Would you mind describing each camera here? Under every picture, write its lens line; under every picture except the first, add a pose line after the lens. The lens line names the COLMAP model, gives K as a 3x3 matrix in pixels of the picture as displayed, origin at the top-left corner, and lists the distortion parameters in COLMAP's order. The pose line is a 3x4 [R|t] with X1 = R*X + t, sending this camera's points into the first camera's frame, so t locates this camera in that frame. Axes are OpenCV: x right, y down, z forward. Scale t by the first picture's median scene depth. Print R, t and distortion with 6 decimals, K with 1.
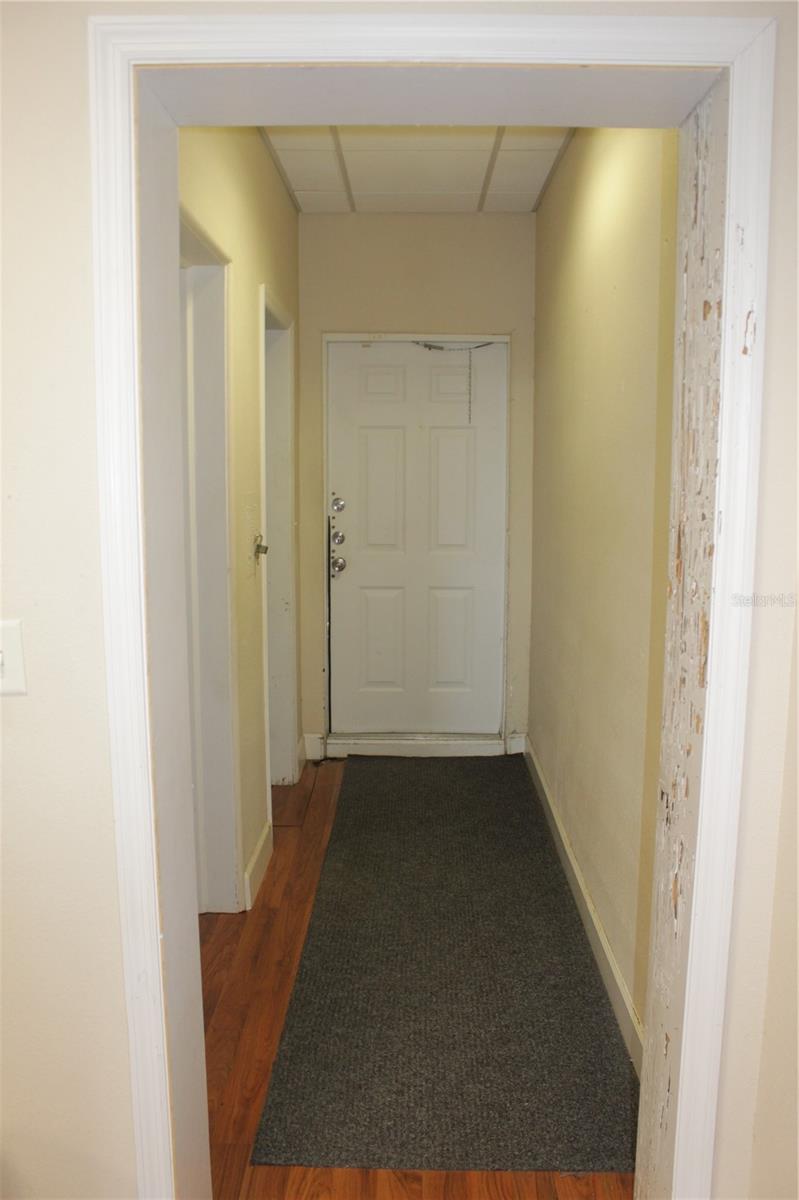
lens RADIAL K [[1006.8, 0, 399.5], [0, 1006.8, 600.0], [0, 0, 1]] dist [-0.160397, 0.139705]
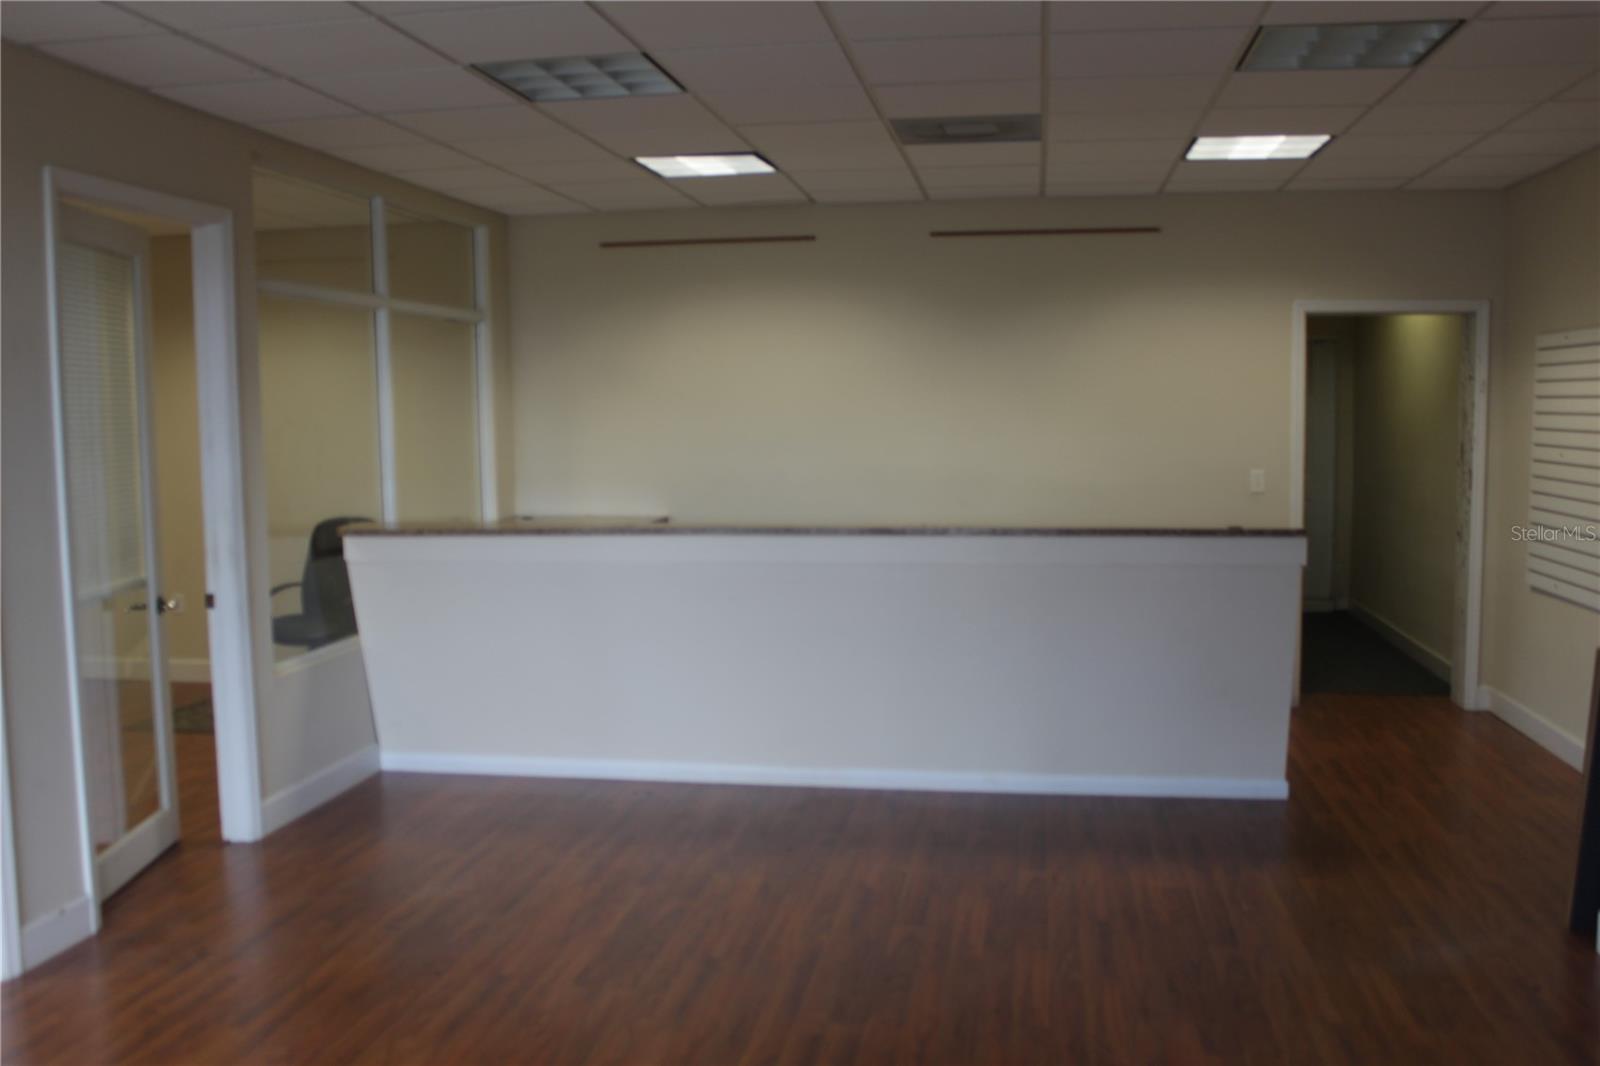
lens RADIAL K [[1480.0, 0, 800.0], [0, 1480.0, 533.0], [0, 0, 1]] dist [-0.086633, 0.099044]
pose [[0.989989, -0.004116, -0.141087, -1.207118], [-0.001731, 0.999145, -0.041296, 0.428550], [0.141136, 0.041127, 0.989136, -4.076307]]
